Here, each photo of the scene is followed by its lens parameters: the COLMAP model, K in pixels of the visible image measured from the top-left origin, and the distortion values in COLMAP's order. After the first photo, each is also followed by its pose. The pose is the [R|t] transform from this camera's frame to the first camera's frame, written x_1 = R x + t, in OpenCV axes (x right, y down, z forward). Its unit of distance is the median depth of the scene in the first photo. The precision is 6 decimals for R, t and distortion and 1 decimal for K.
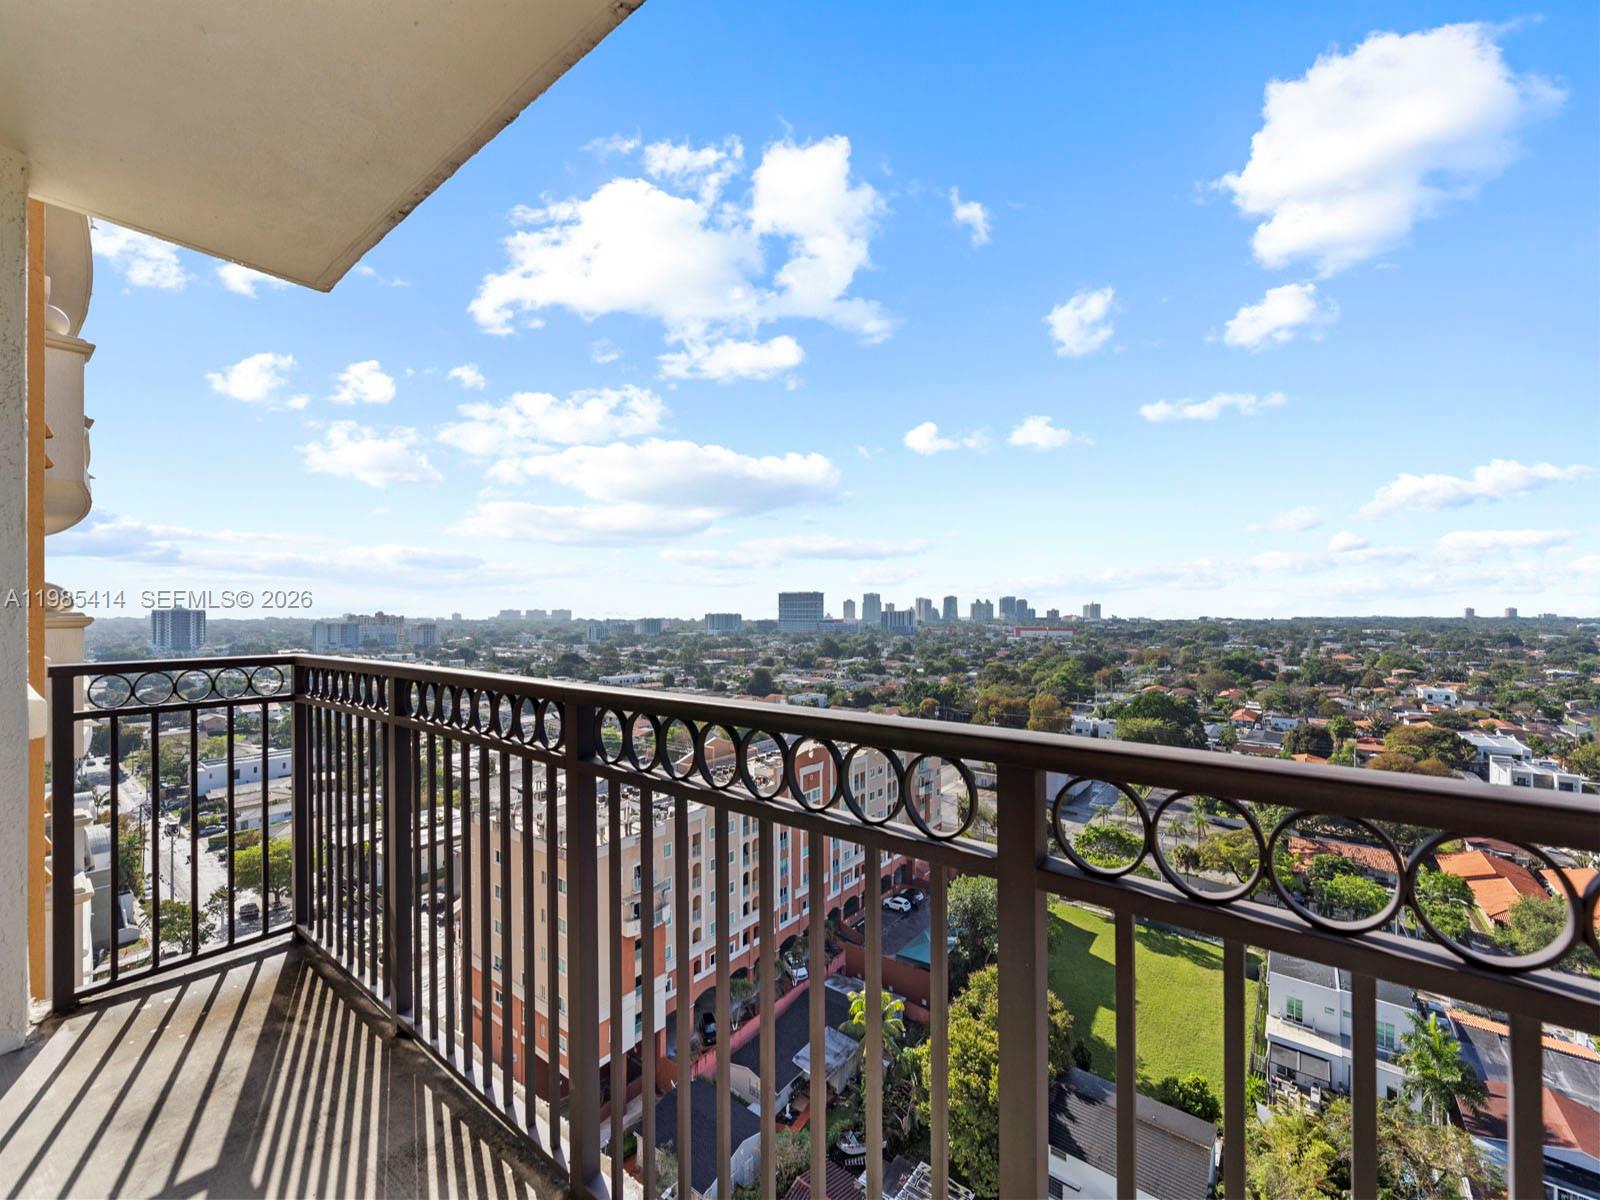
lens RADIAL K [[645.6, 0, 795.7], [0, 645.6, 612.5], [0, 0, 1]] dist [-0.000224, -0.000390]
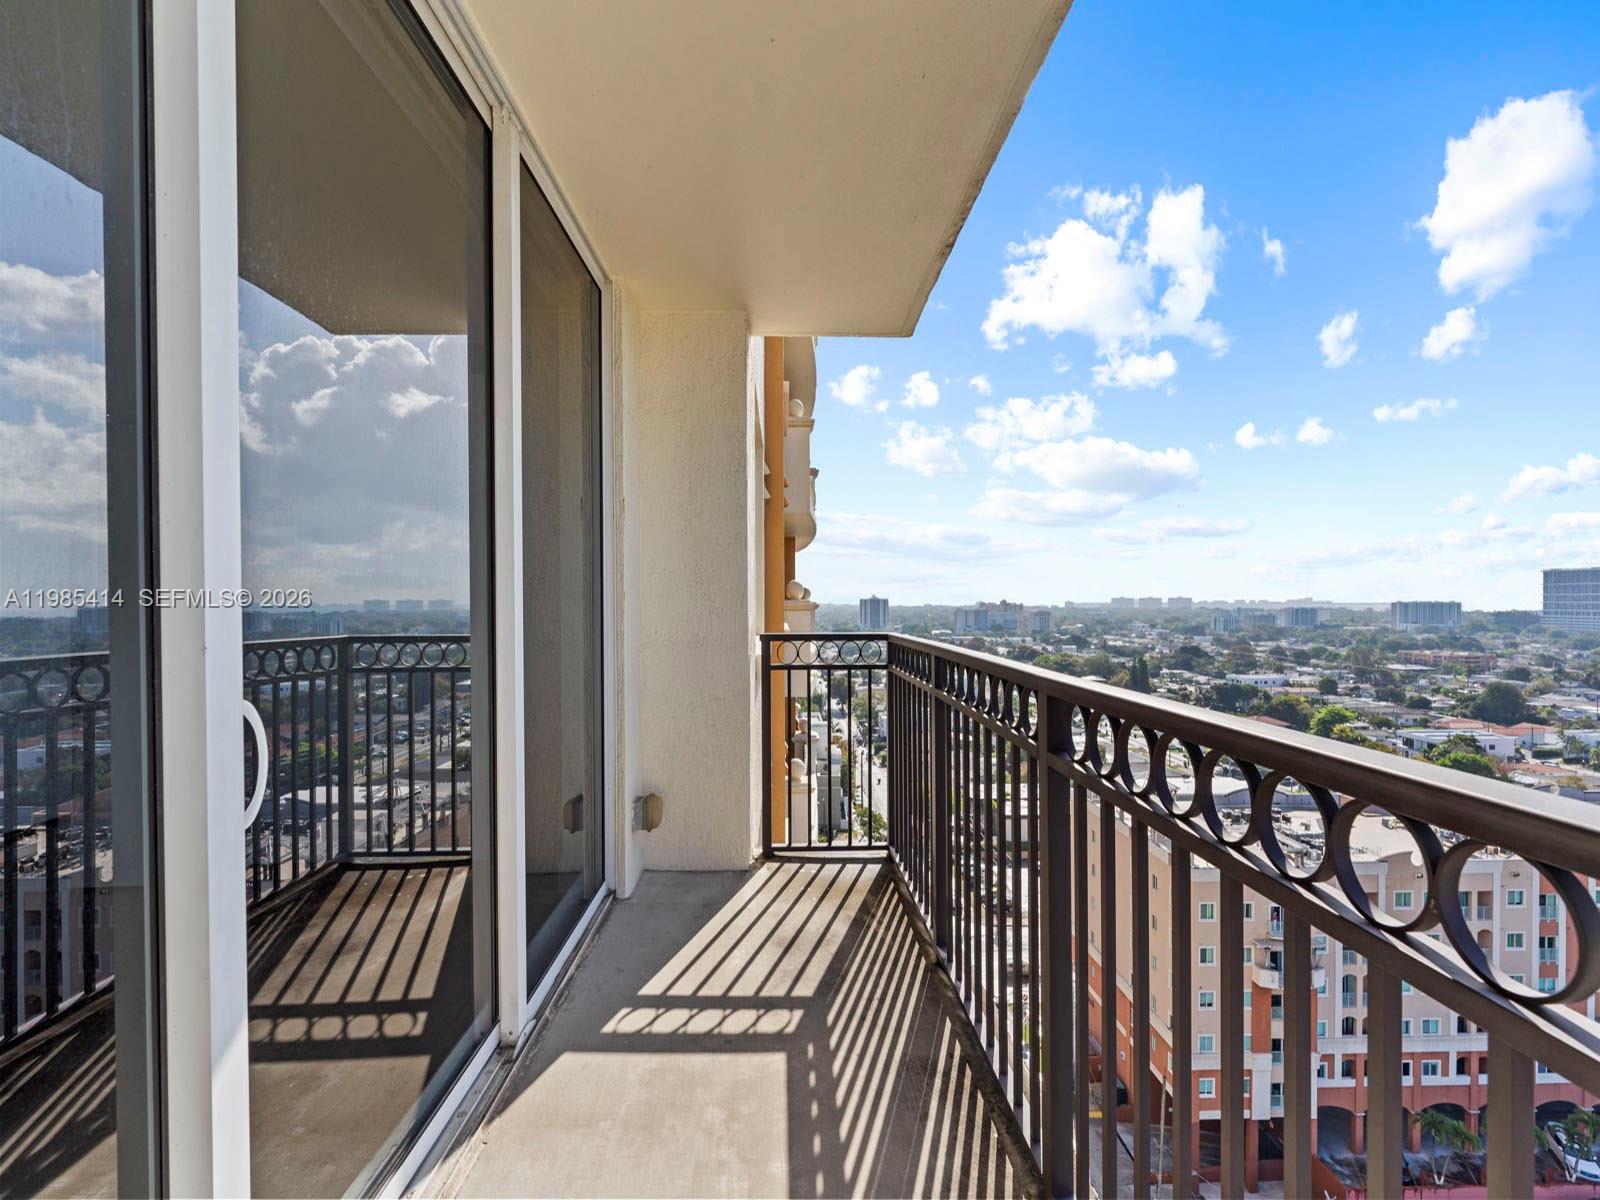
lens RADIAL K [[647.4, 0, 795.1], [0, 647.4, 608.5], [0, 0, 1]] dist [-0.000687, -0.000472]
pose [[0.633549, 0.009321, -0.773646, 0.084894], [0.000564, 0.999922, 0.012510, 0.002004], [0.773702, -0.008362, 0.633494, 0.054003]]
